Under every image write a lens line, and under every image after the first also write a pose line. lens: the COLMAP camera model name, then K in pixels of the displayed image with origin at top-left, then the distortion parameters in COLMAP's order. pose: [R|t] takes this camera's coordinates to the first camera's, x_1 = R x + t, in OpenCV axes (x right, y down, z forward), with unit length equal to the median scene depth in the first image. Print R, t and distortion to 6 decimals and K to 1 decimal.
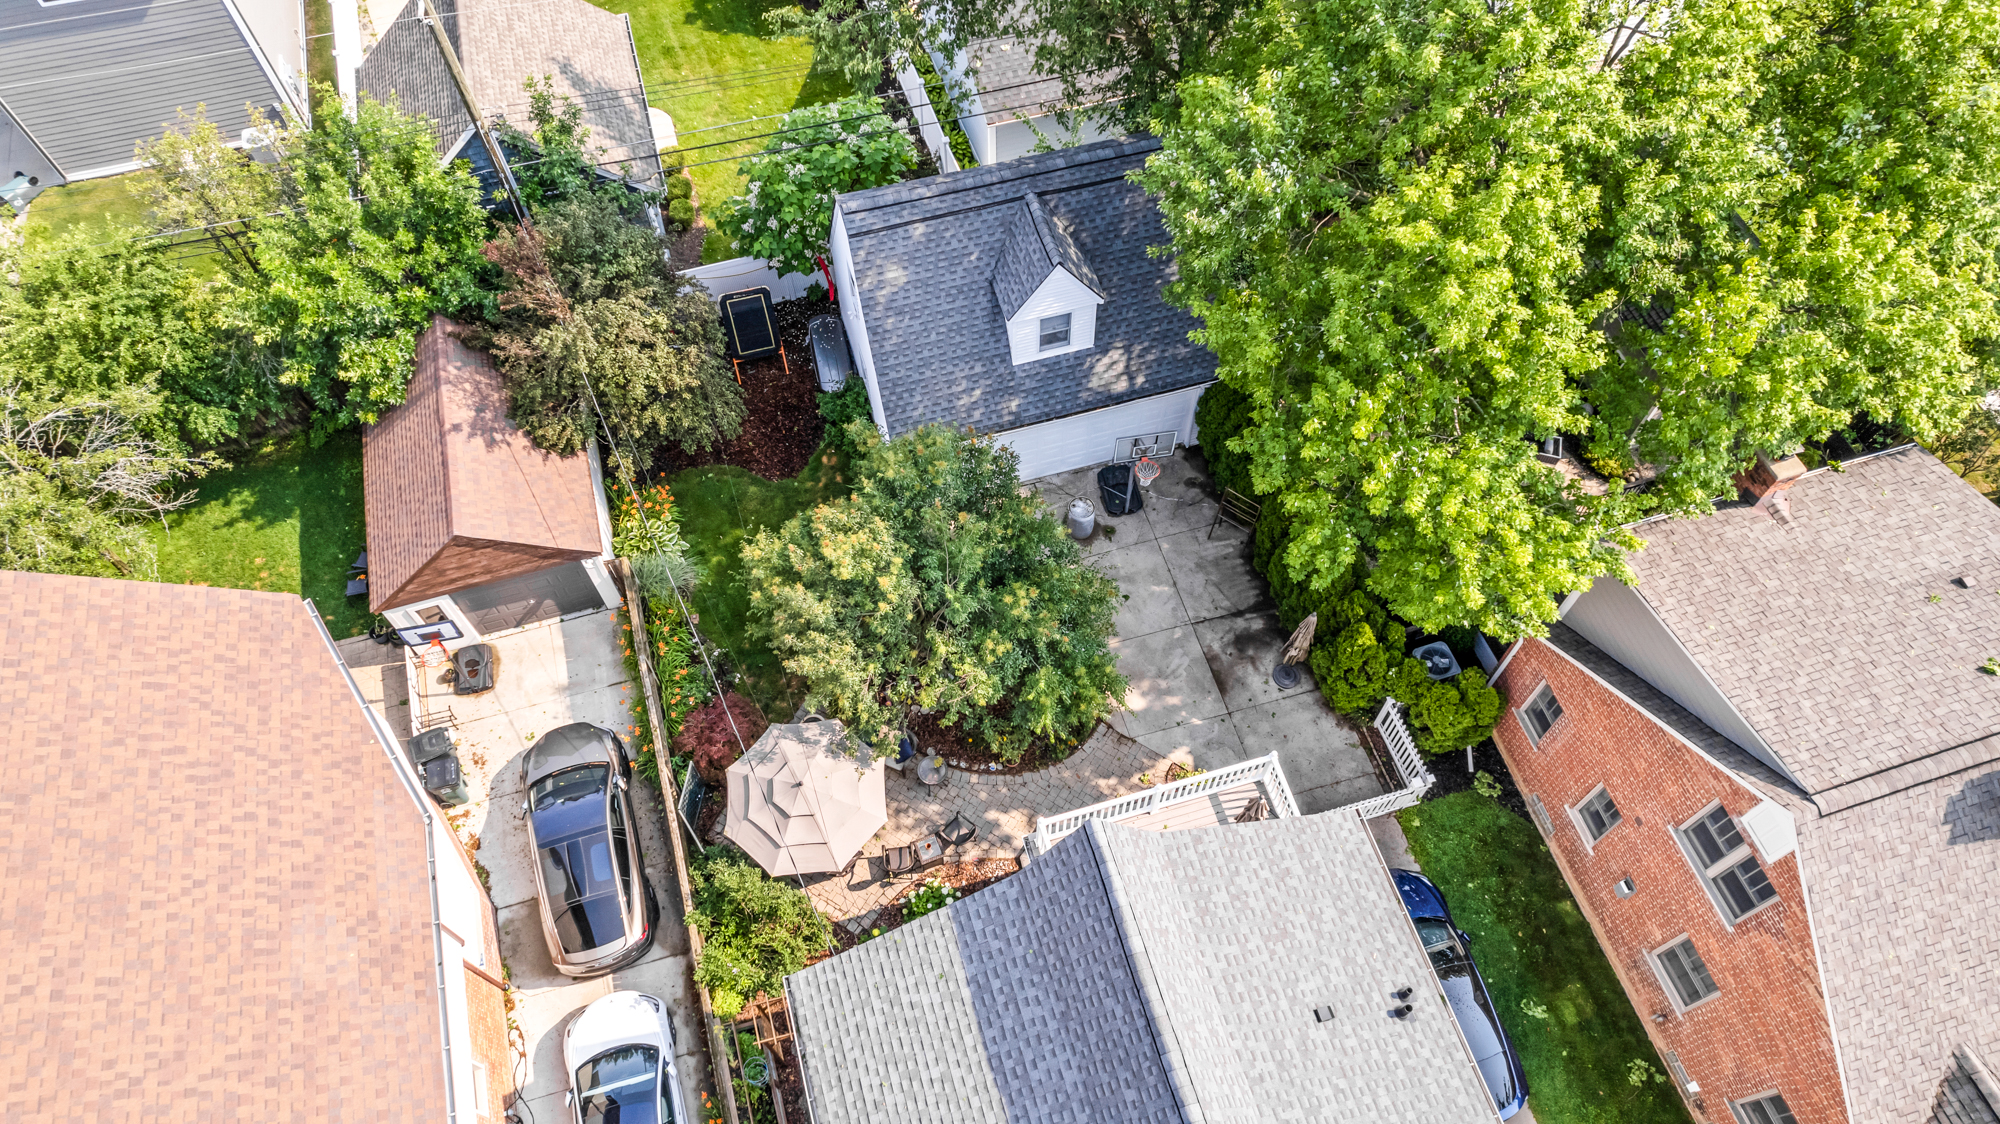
lens RADIAL K [[1254.3, 0, 1035.3], [0, 1254.3, 561.6], [0, 0, 1]] dist [-0.022101, 0.011659]
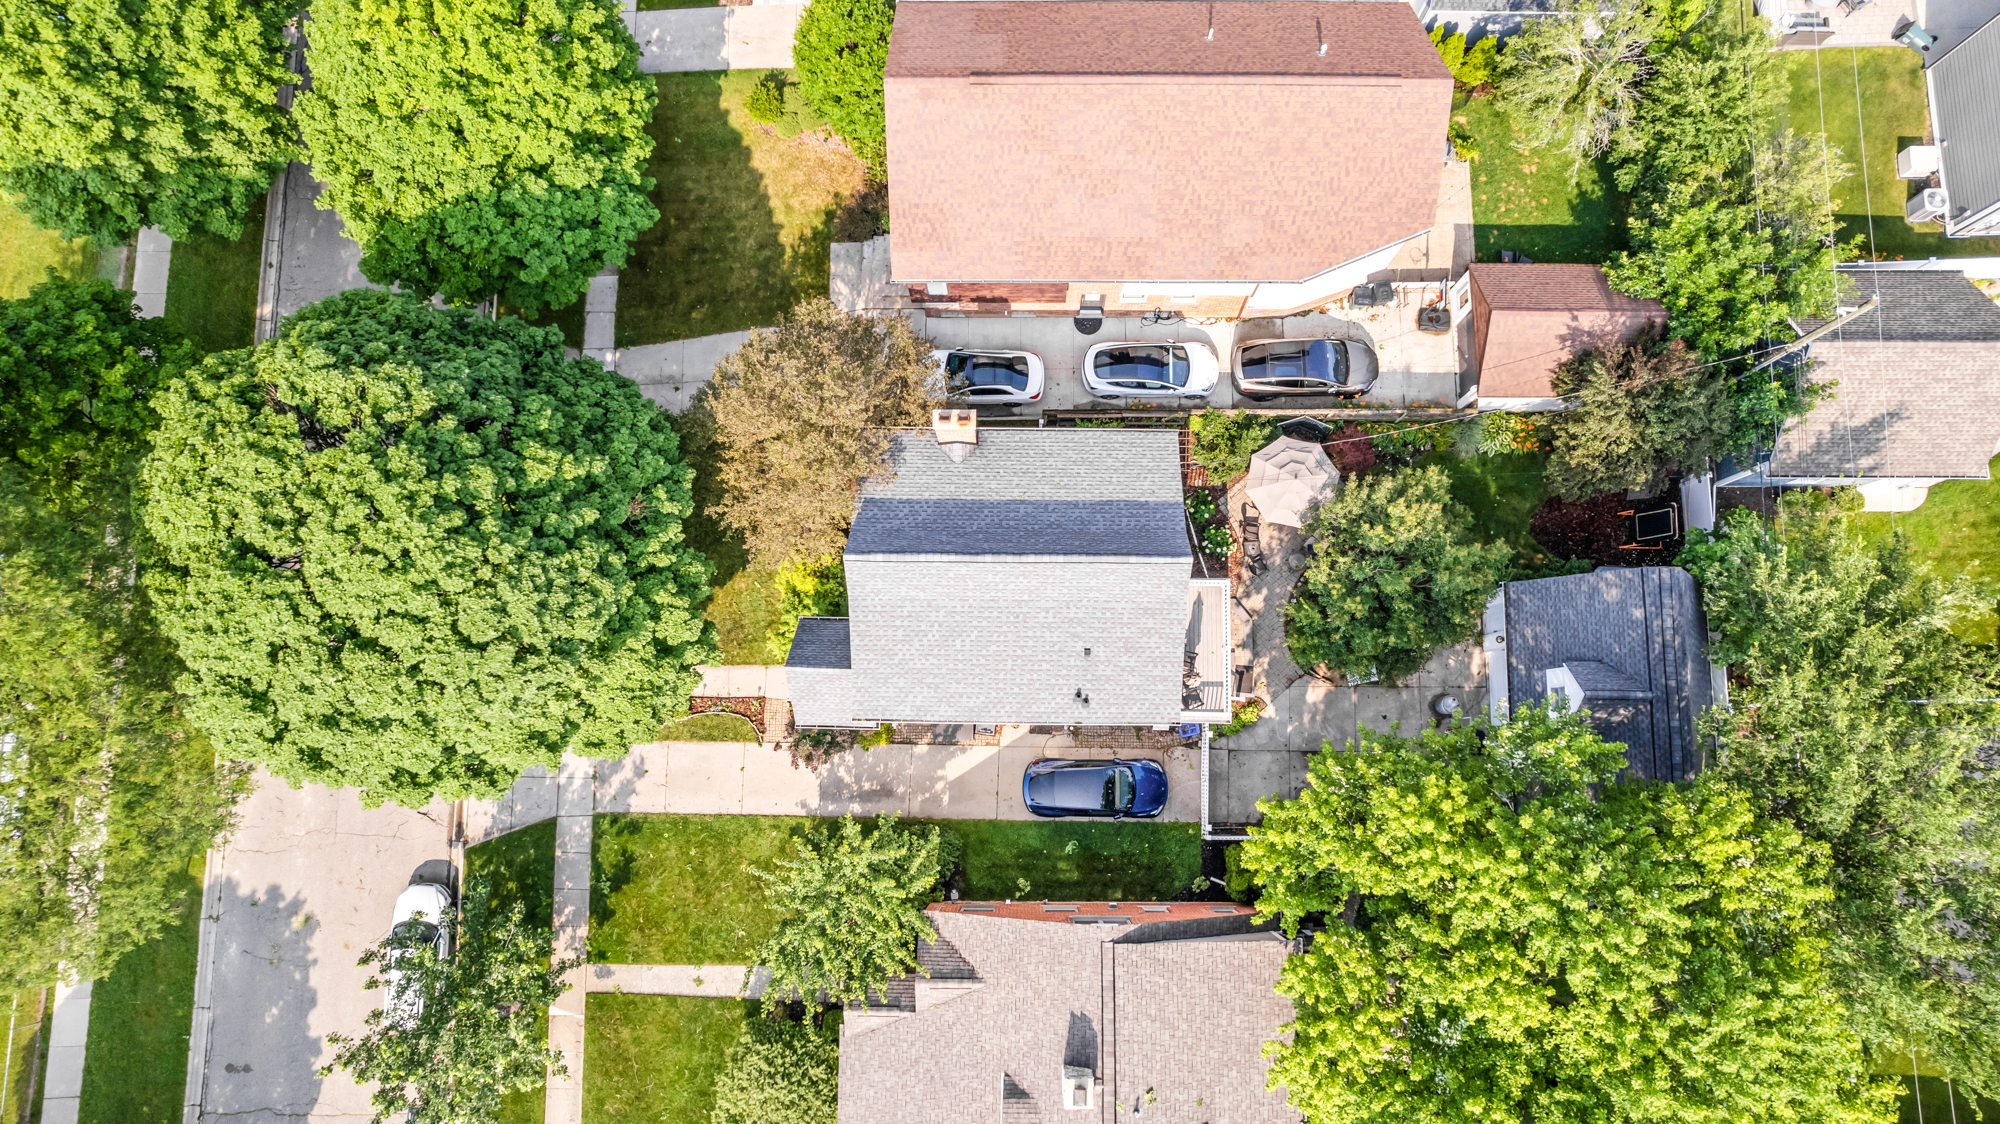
lens RADIAL K [[1254.3, 0, 1035.3], [0, 1254.3, 561.6], [0, 0, 1]] dist [-0.022101, 0.011659]
pose [[-0.296112, 0.944187, -0.144318, 0.281740], [-0.825553, -0.177003, 0.535847, -0.474899], [0.480395, 0.277813, 0.831890, -0.612234]]
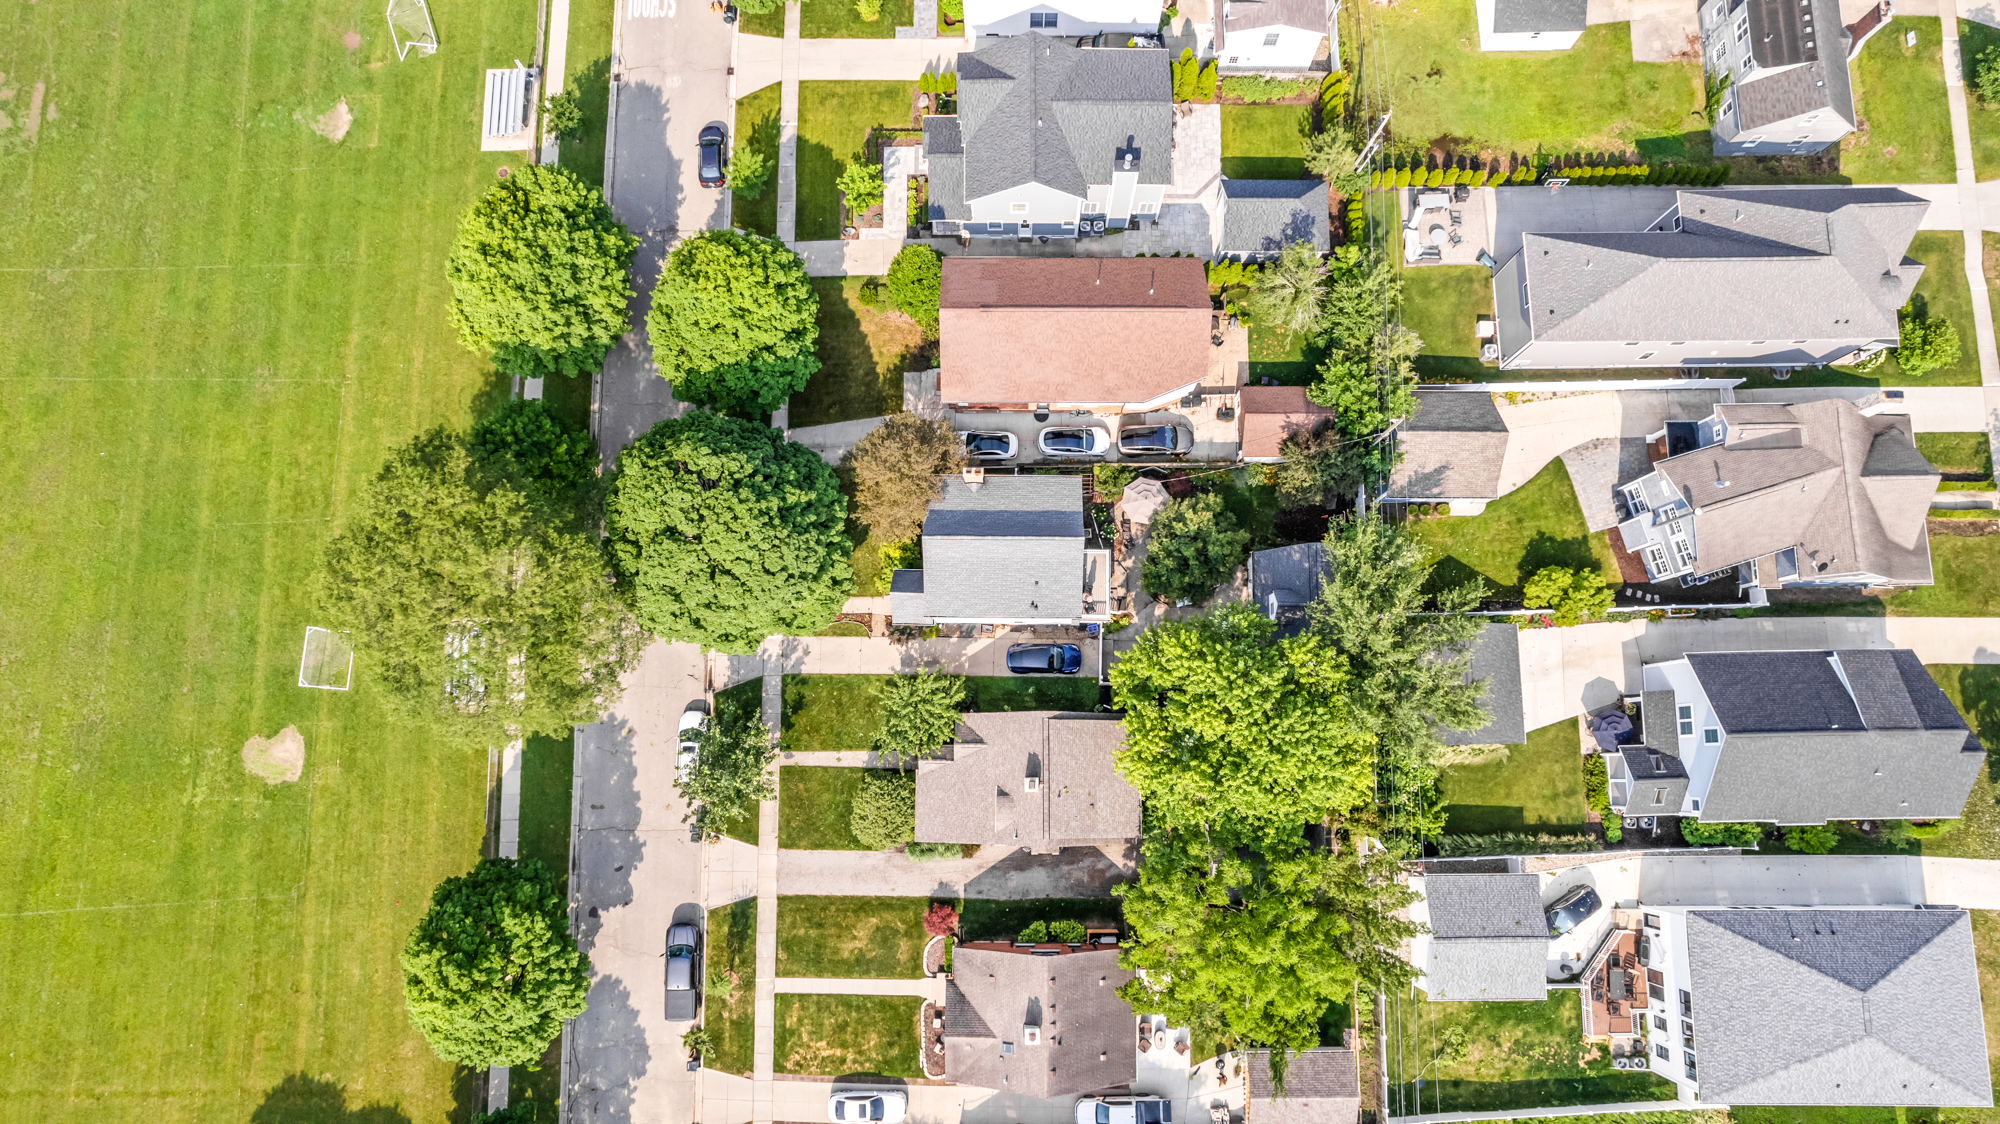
lens RADIAL K [[1273.7, 0, 1022.1], [0, 1273.7, 563.1], [0, 0, 1]] dist [-0.001207, -0.054924]
pose [[-0.296131, 0.943671, -0.147617, 0.584352], [-0.823089, -0.173712, 0.540693, -1.429271], [0.484594, 0.281618, 0.828167, -1.981063]]
